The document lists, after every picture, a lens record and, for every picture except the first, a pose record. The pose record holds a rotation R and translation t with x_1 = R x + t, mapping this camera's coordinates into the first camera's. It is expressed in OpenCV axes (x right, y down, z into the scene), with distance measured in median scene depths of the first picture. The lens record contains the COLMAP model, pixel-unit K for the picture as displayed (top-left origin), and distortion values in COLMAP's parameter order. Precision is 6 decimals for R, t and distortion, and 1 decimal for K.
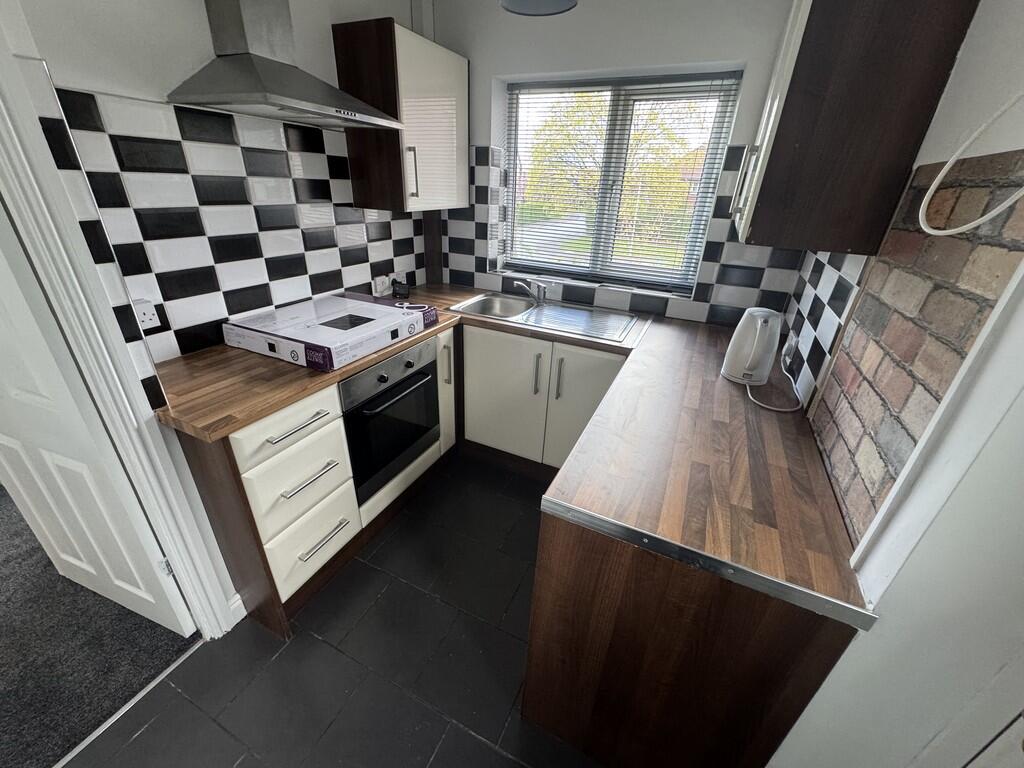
lens RADIAL K [[407.1, 0, 513.7], [0, 407.1, 384.5], [0, 0, 1]] dist [-0.000227, 0.000023]
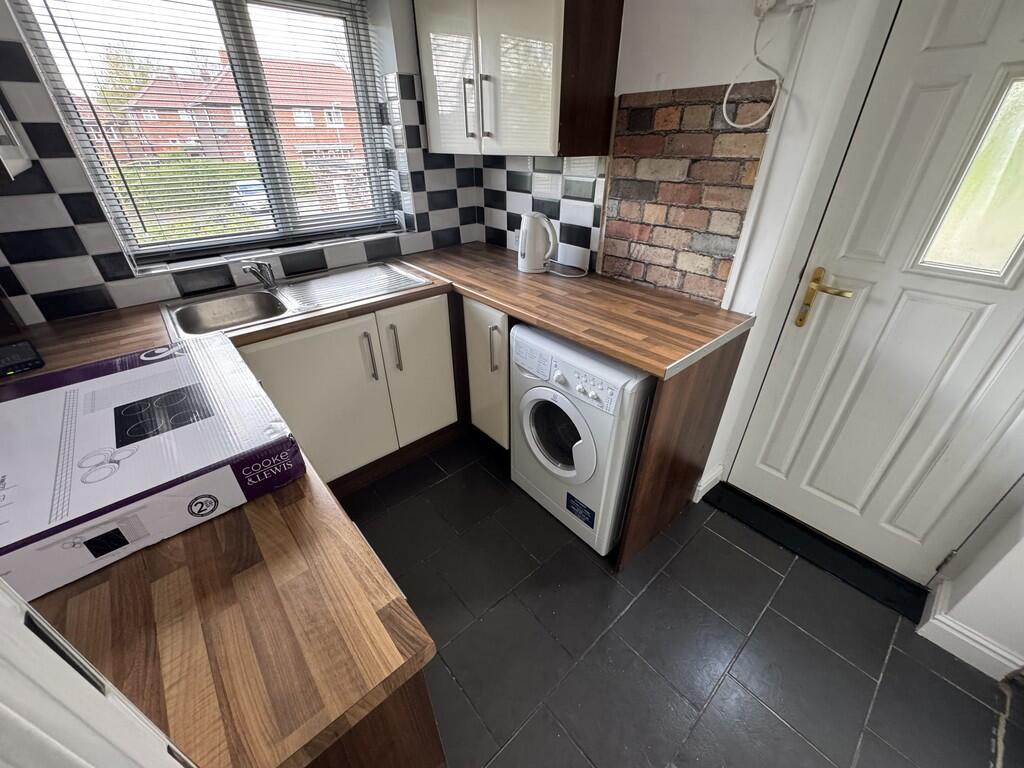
lens RADIAL K [[407.1, 0, 512.5], [0, 407.1, 381.4], [0, 0, 1]] dist [-0.000227, 0.000023]
pose [[0.398869, -0.507091, 0.764043, -0.633239], [0.424142, 0.840730, 0.336564, -0.182372], [-0.813023, 0.189818, 0.550420, 0.406957]]
